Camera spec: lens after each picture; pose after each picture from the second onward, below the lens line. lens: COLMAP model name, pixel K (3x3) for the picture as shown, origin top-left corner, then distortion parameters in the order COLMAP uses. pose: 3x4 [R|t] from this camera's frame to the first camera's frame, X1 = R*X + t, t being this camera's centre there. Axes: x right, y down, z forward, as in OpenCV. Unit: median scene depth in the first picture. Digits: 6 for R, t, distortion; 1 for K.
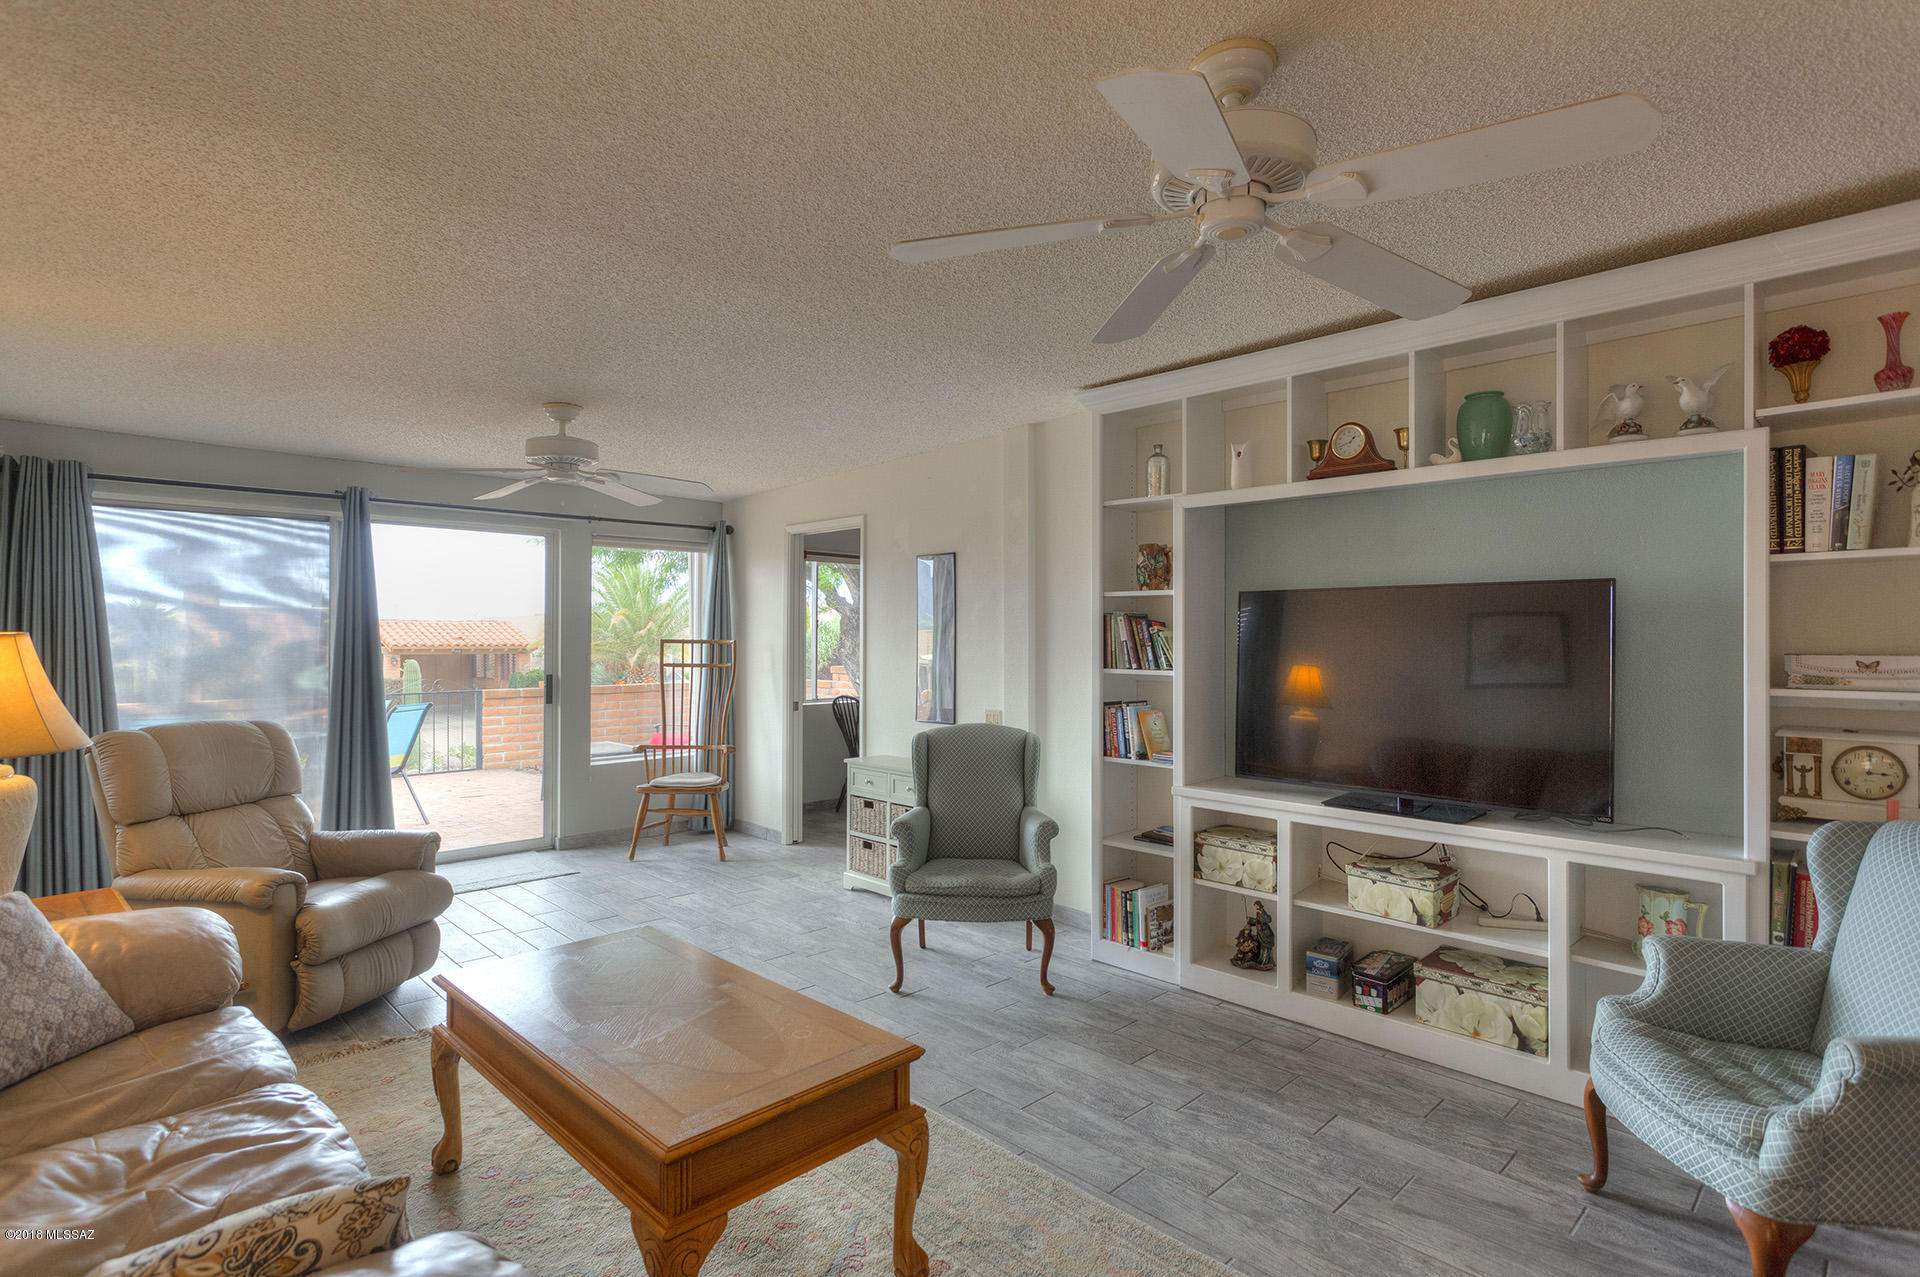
lens RADIAL K [[957.5, 0, 953.1], [0, 957.5, 636.3], [0, 0, 1]] dist [0.000590, 0.000191]
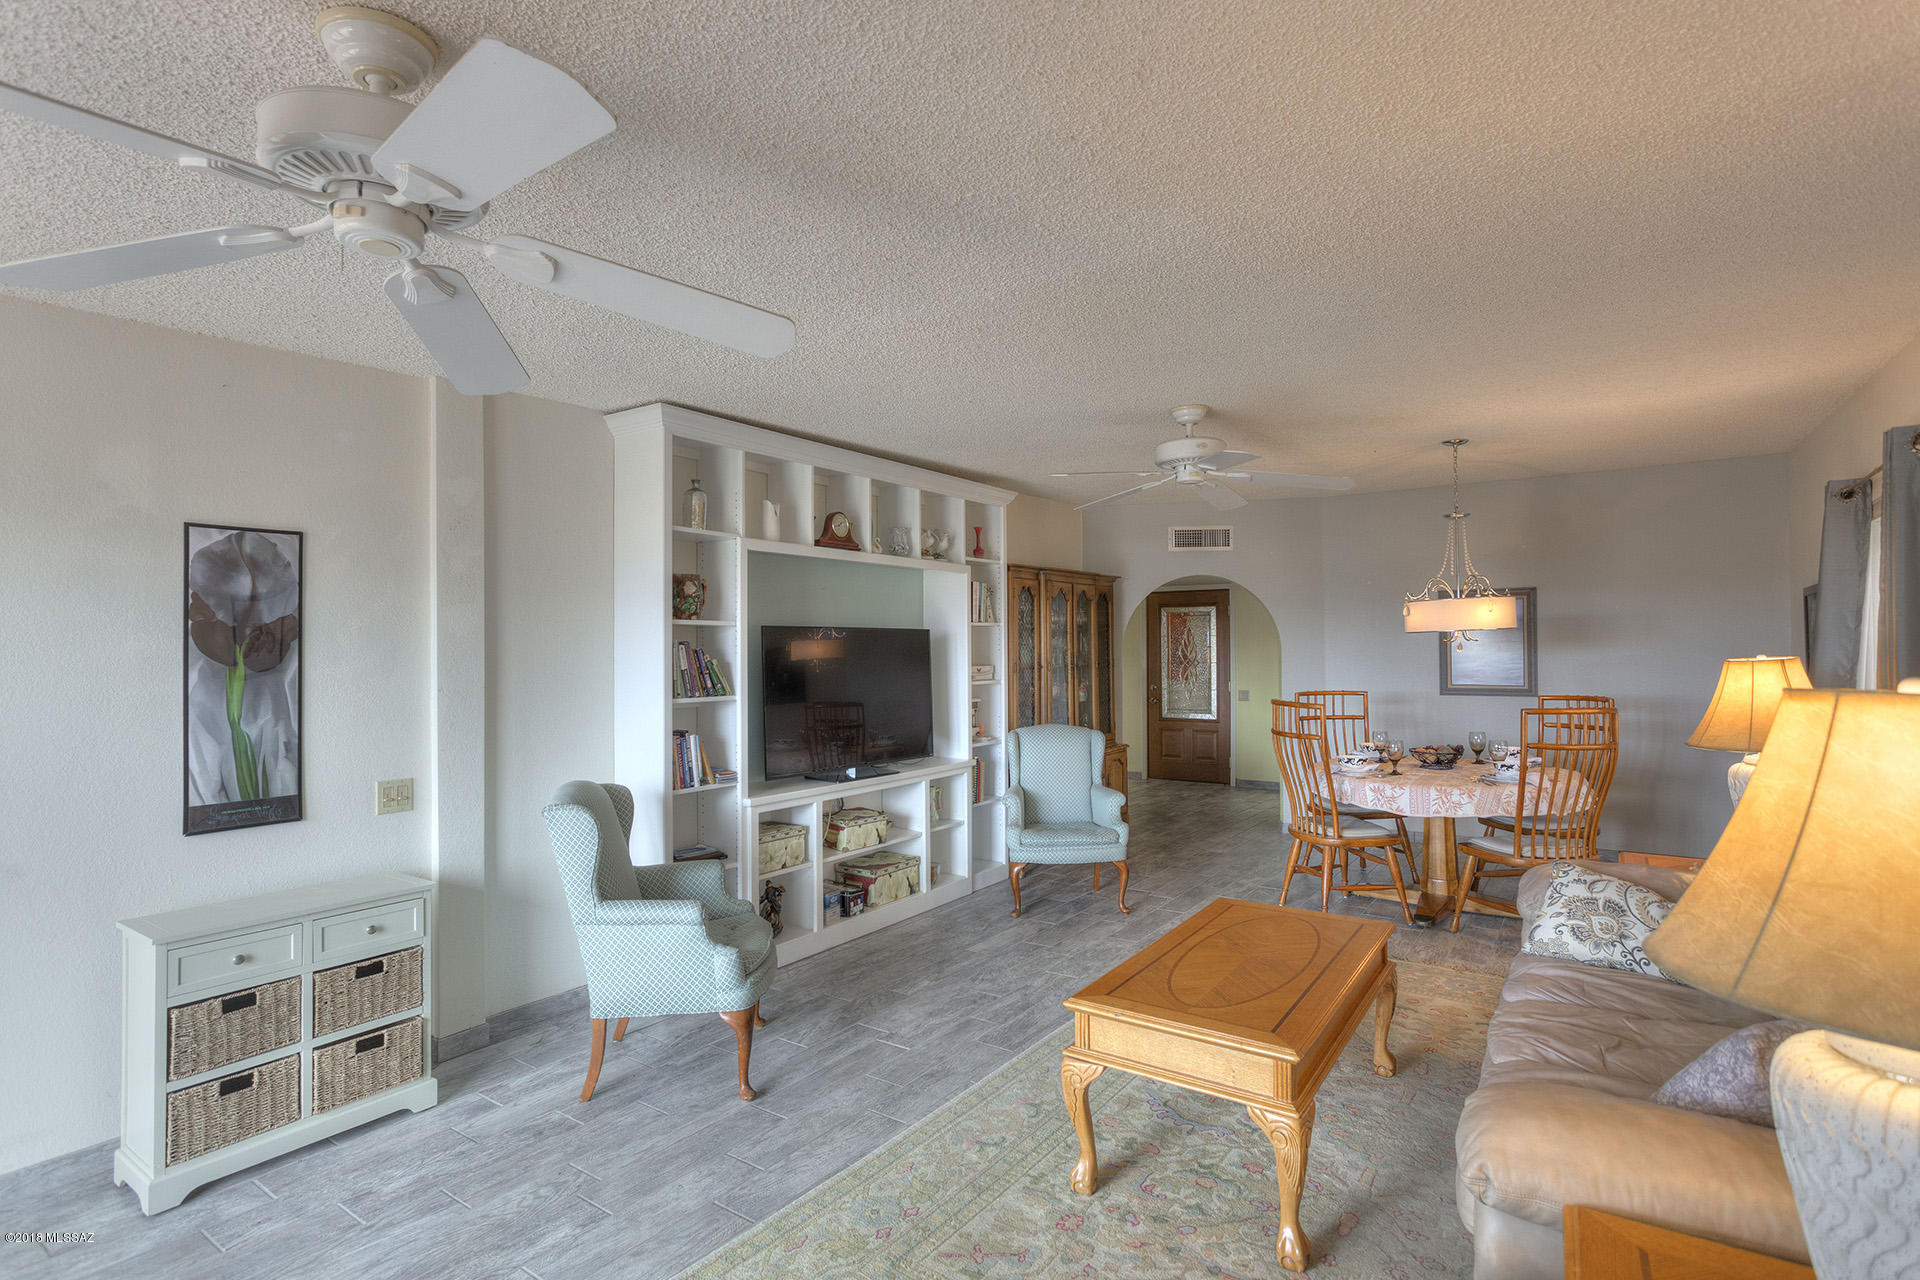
lens RADIAL K [[957.5, 0, 953.1], [0, 957.5, 637.8], [0, 0, 1]] dist [0.000590, 0.000191]
pose [[-0.187162, 0.009917, 0.982279, -1.019956], [0.005995, 0.999942, -0.008953, -0.021214], [-0.982311, 0.004213, -0.187211, 1.101808]]
